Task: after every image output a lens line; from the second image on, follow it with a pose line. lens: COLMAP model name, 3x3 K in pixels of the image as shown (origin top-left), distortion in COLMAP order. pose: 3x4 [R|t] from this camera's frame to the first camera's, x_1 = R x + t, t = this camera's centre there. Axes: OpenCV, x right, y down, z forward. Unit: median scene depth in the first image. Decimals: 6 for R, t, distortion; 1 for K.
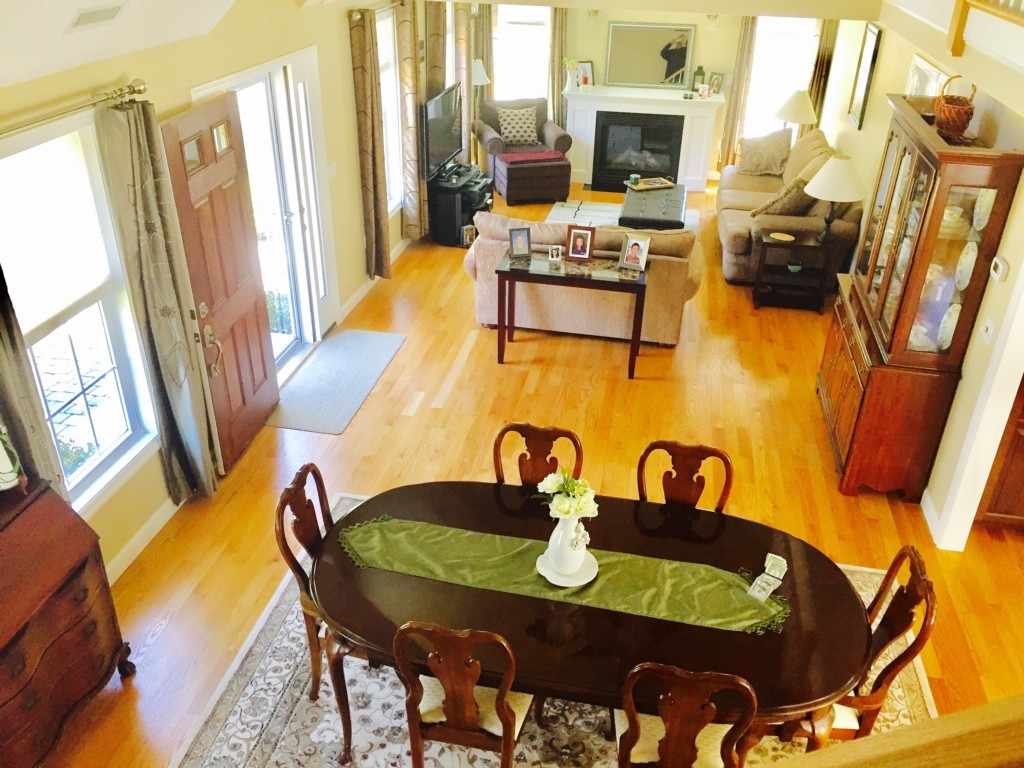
lens RADIAL K [[871.3, 0, 512.0], [0, 871.3, 384.0], [0, 0, 1]] dist [0.056631, -0.006329]
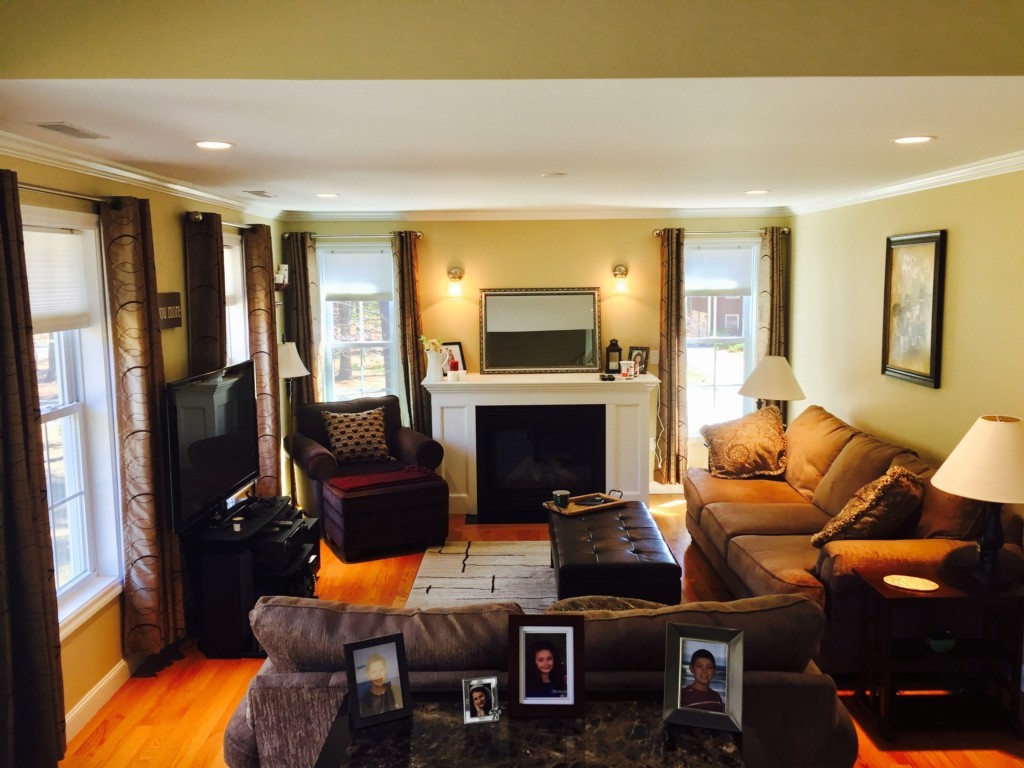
lens RADIAL K [[871.3, 0, 512.0], [0, 871.3, 384.0], [0, 0, 1]] dist [0.056631, -0.006329]
pose [[0.981288, -0.056377, 0.184106, 0.002654], [0.120698, 0.925097, -0.360039, -0.095018], [-0.150018, 0.375523, 0.914591, 0.427336]]
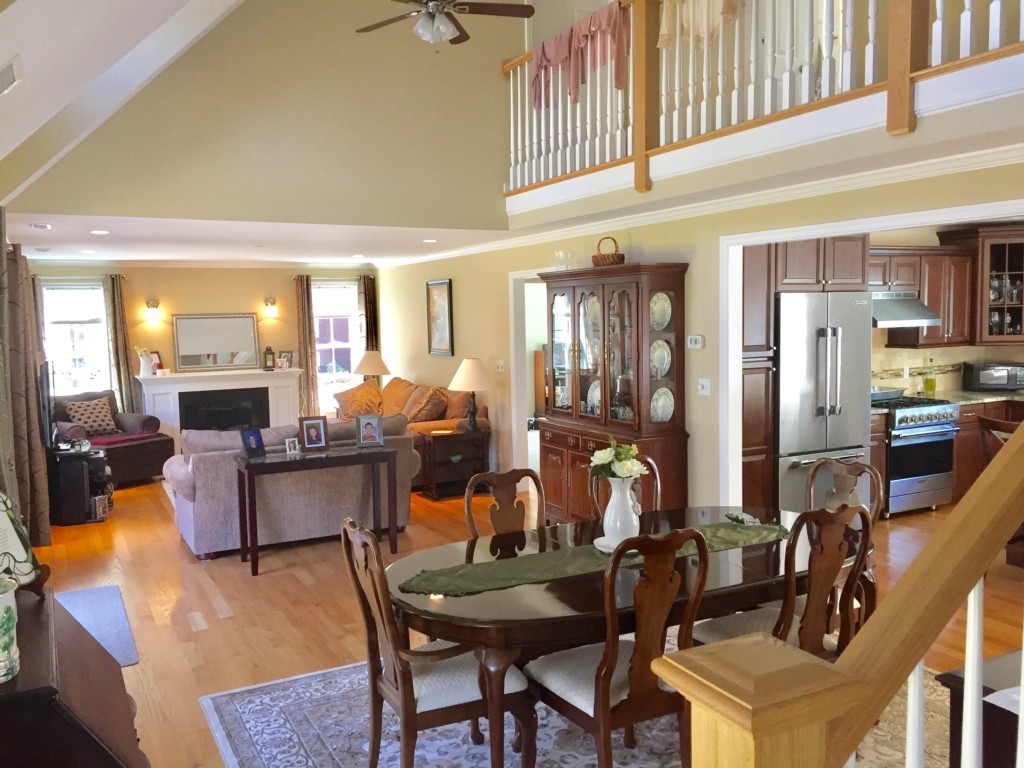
lens RADIAL K [[871.3, 0, 512.0], [0, 871.3, 384.0], [0, 0, 1]] dist [0.056631, -0.006329]
pose [[0.784009, -0.091549, 0.613961, -0.242390], [0.334941, 0.895120, -0.294236, 0.109386], [-0.522632, 0.436325, 0.732446, 0.081545]]
